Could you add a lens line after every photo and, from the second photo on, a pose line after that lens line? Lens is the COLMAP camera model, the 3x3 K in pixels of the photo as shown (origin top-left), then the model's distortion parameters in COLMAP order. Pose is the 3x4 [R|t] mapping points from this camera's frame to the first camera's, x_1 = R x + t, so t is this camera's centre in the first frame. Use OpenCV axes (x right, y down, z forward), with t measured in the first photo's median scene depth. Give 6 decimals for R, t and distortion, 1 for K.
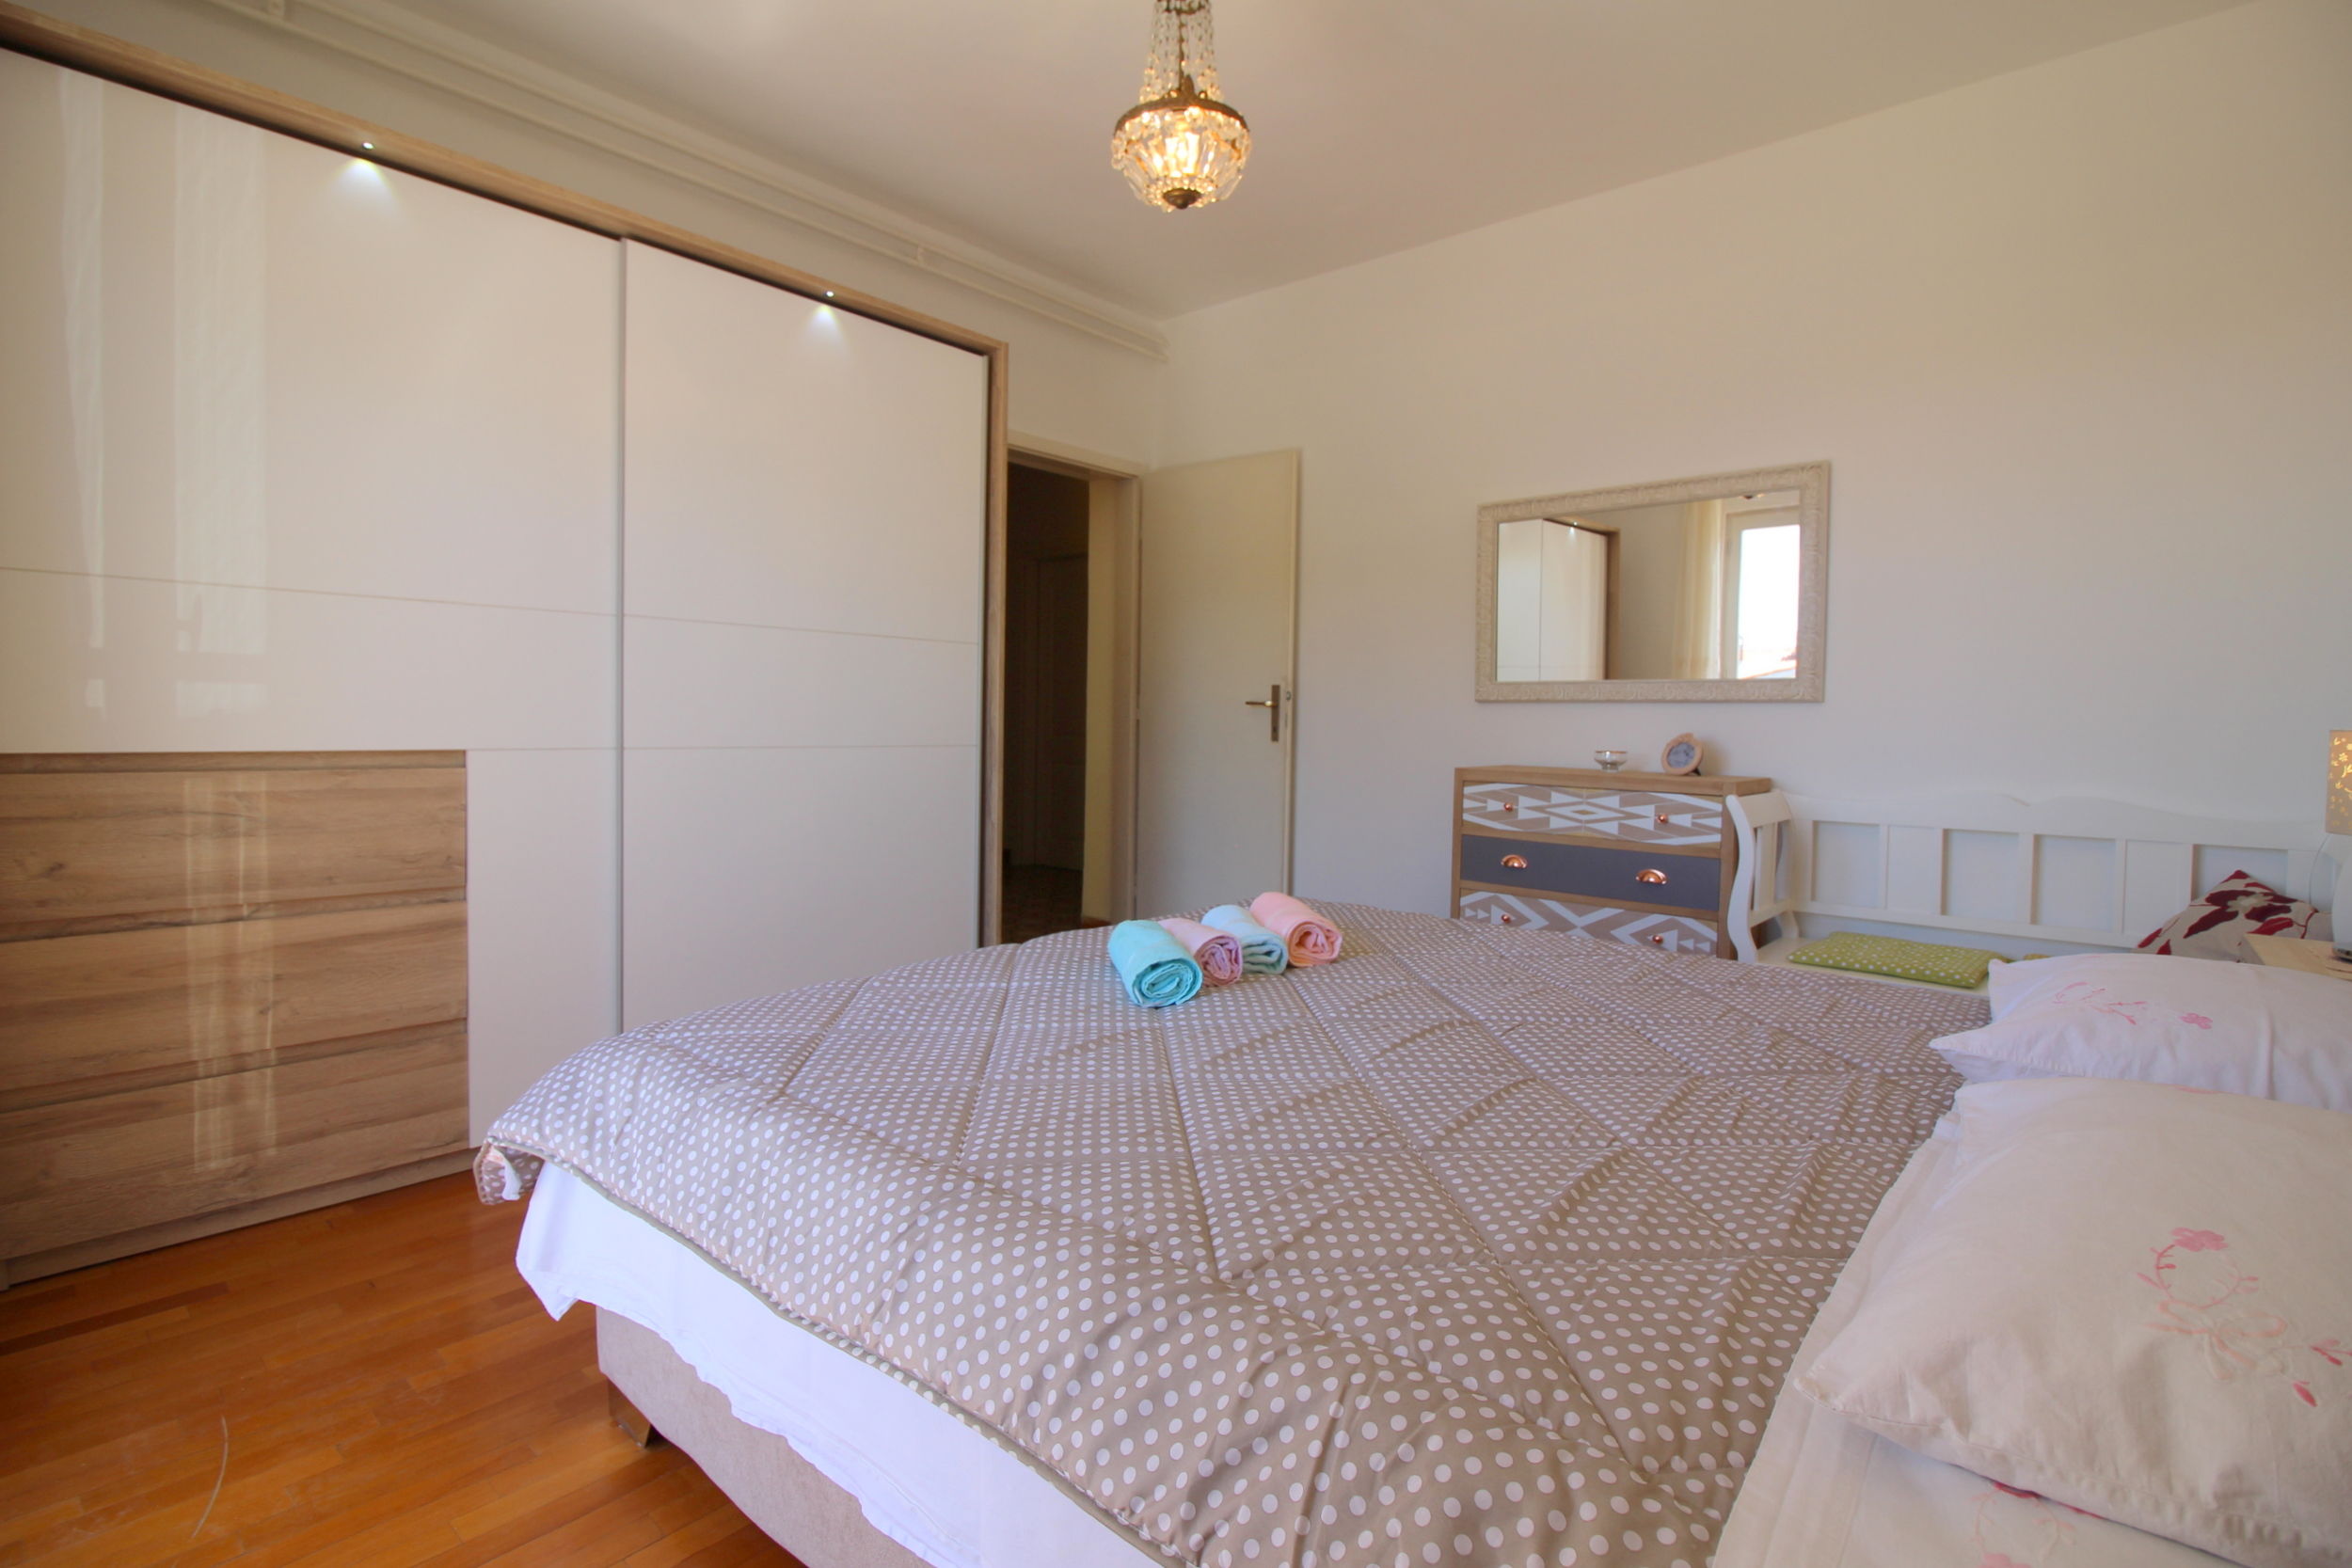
lens RADIAL K [[1106.0, 0, 1174.0], [0, 1106.0, 761.0], [0, 0, 1]] dist [-0.003211, -0.000473]
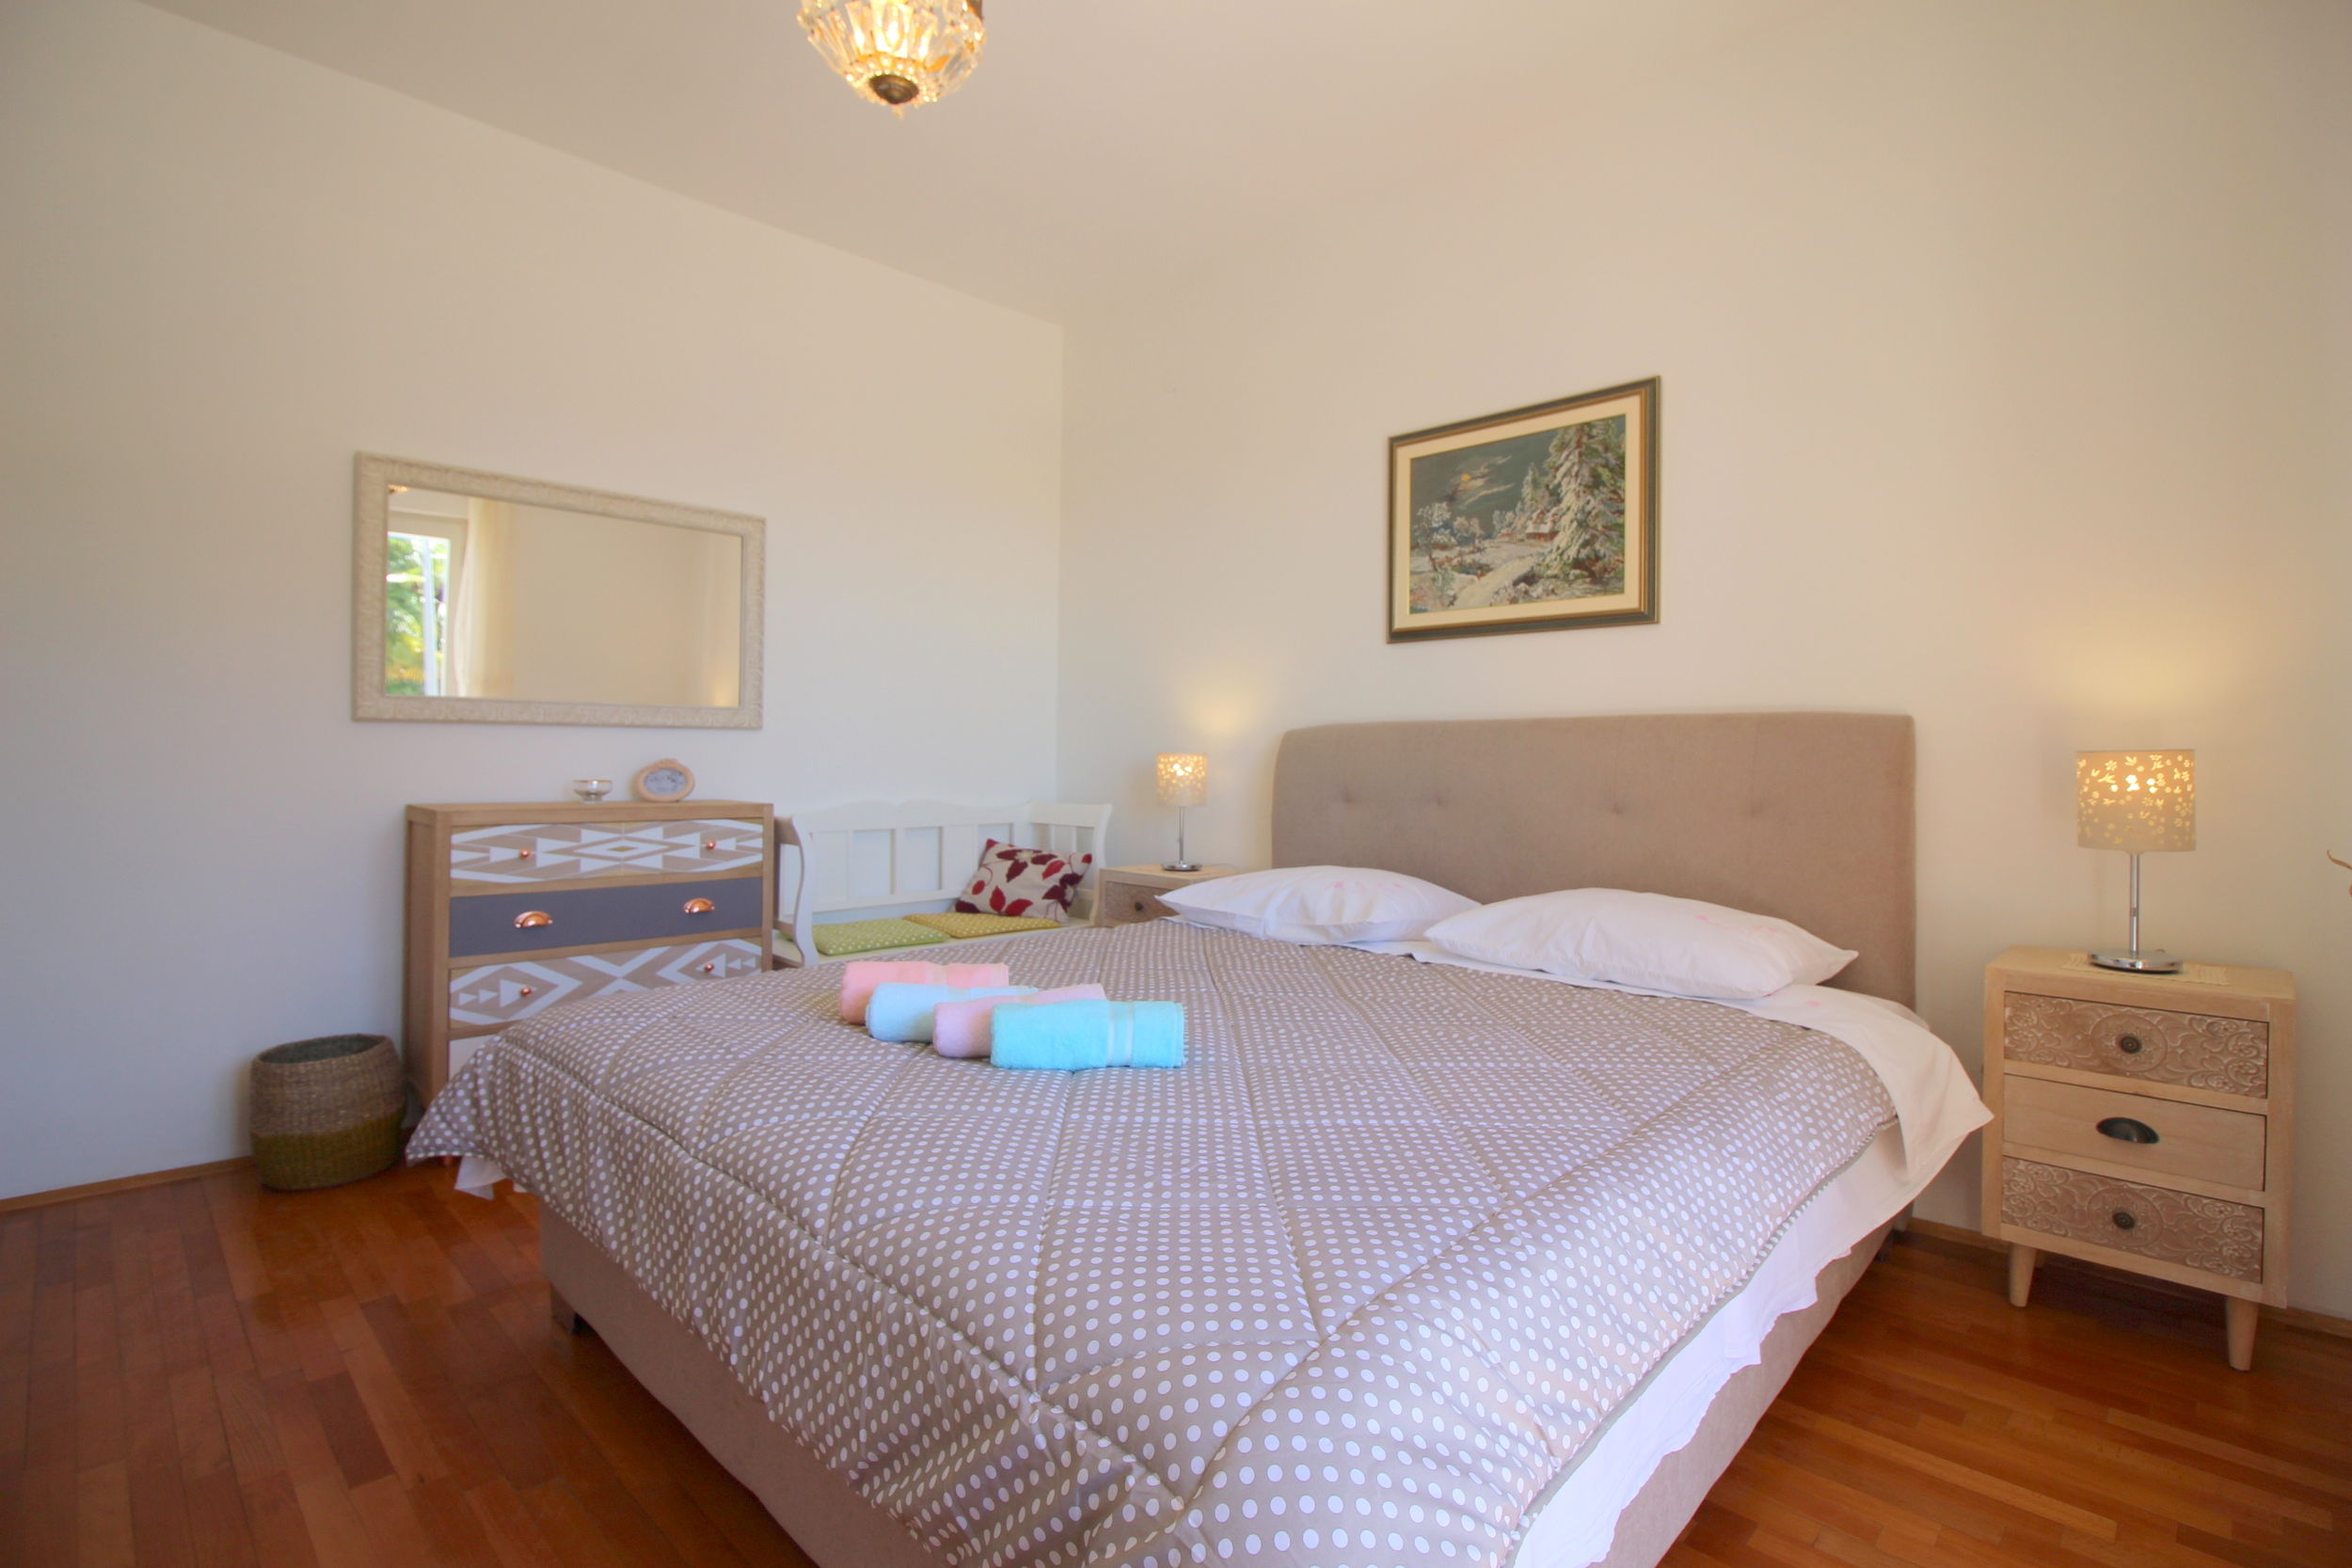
lens RADIAL K [[1106.0, 0, 1178.0], [0, 1106.0, 770.5], [0, 0, 1]] dist [-0.003211, -0.000473]
pose [[0.058266, -0.024781, 0.997993, -0.495171], [0.034681, 0.999139, 0.022785, -0.021861], [-0.997698, 0.033284, 0.059076, 0.495499]]
